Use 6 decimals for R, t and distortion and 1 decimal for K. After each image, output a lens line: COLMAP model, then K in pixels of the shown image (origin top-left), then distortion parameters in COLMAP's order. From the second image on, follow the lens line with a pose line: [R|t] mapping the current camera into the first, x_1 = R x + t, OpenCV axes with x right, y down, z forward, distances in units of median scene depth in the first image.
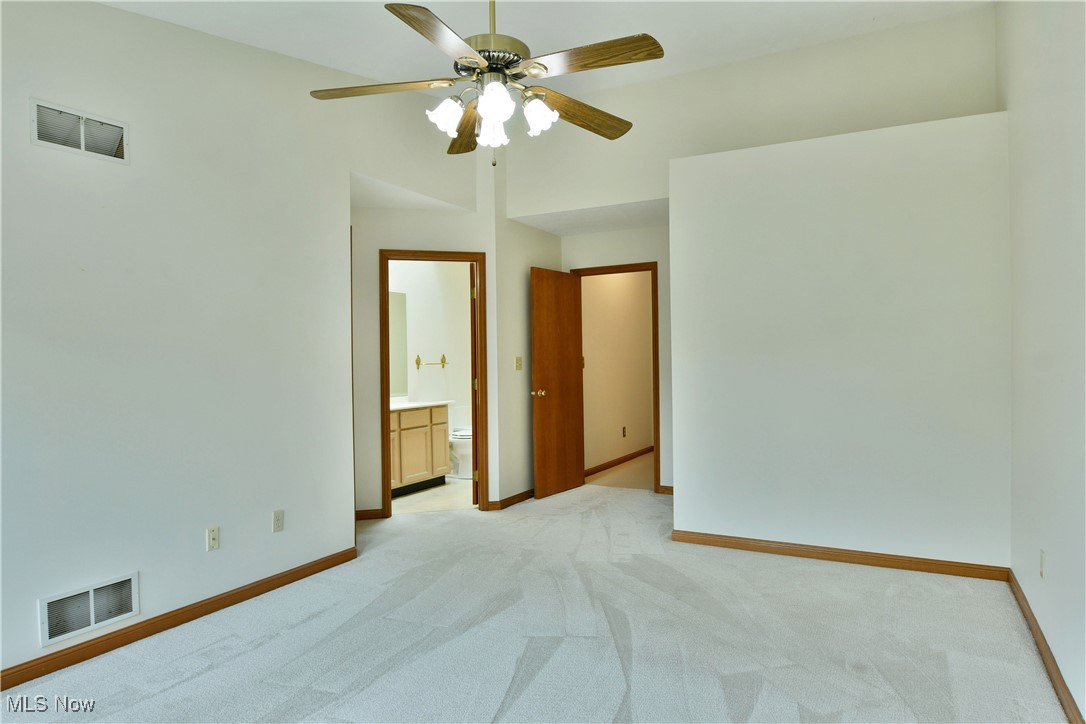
lens RADIAL K [[668.3, 0, 532.4], [0, 668.3, 357.0], [0, 0, 1]] dist [-0.009938, -0.007781]
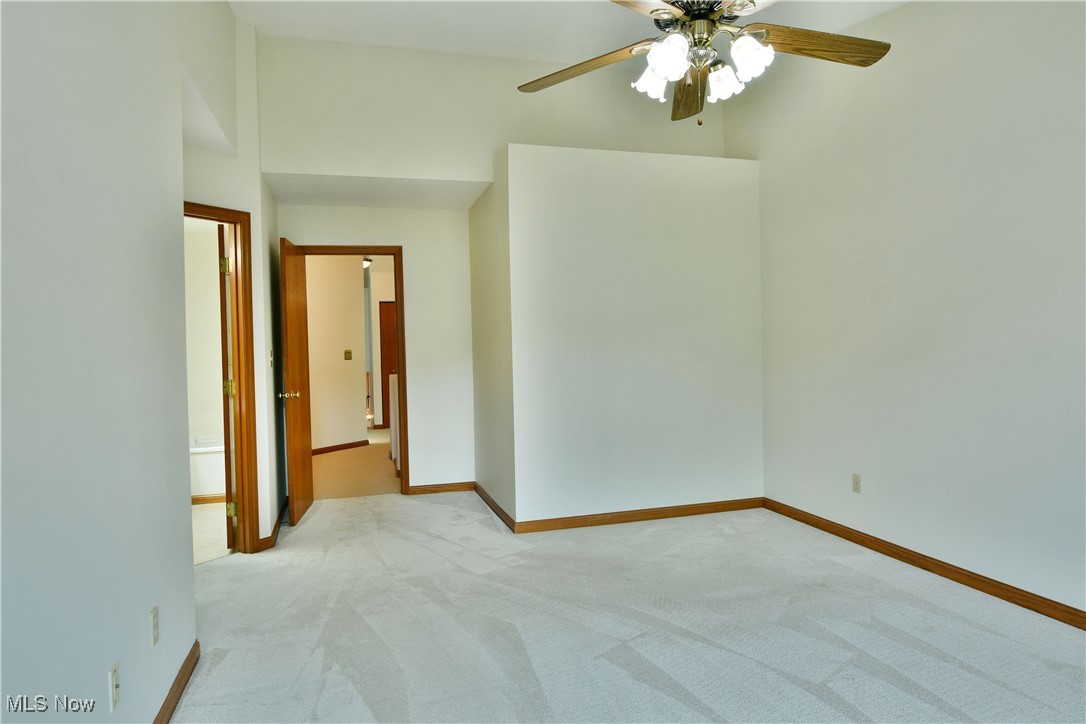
lens RADIAL K [[668.3, 0, 540.5], [0, 668.3, 354.0], [0, 0, 1]] dist [-0.009938, -0.007781]
pose [[0.702606, -0.015545, 0.711409, -0.508197], [0.016076, 0.999853, 0.005970, 0.006991], [-0.711398, 0.007242, 0.702752, 0.316024]]
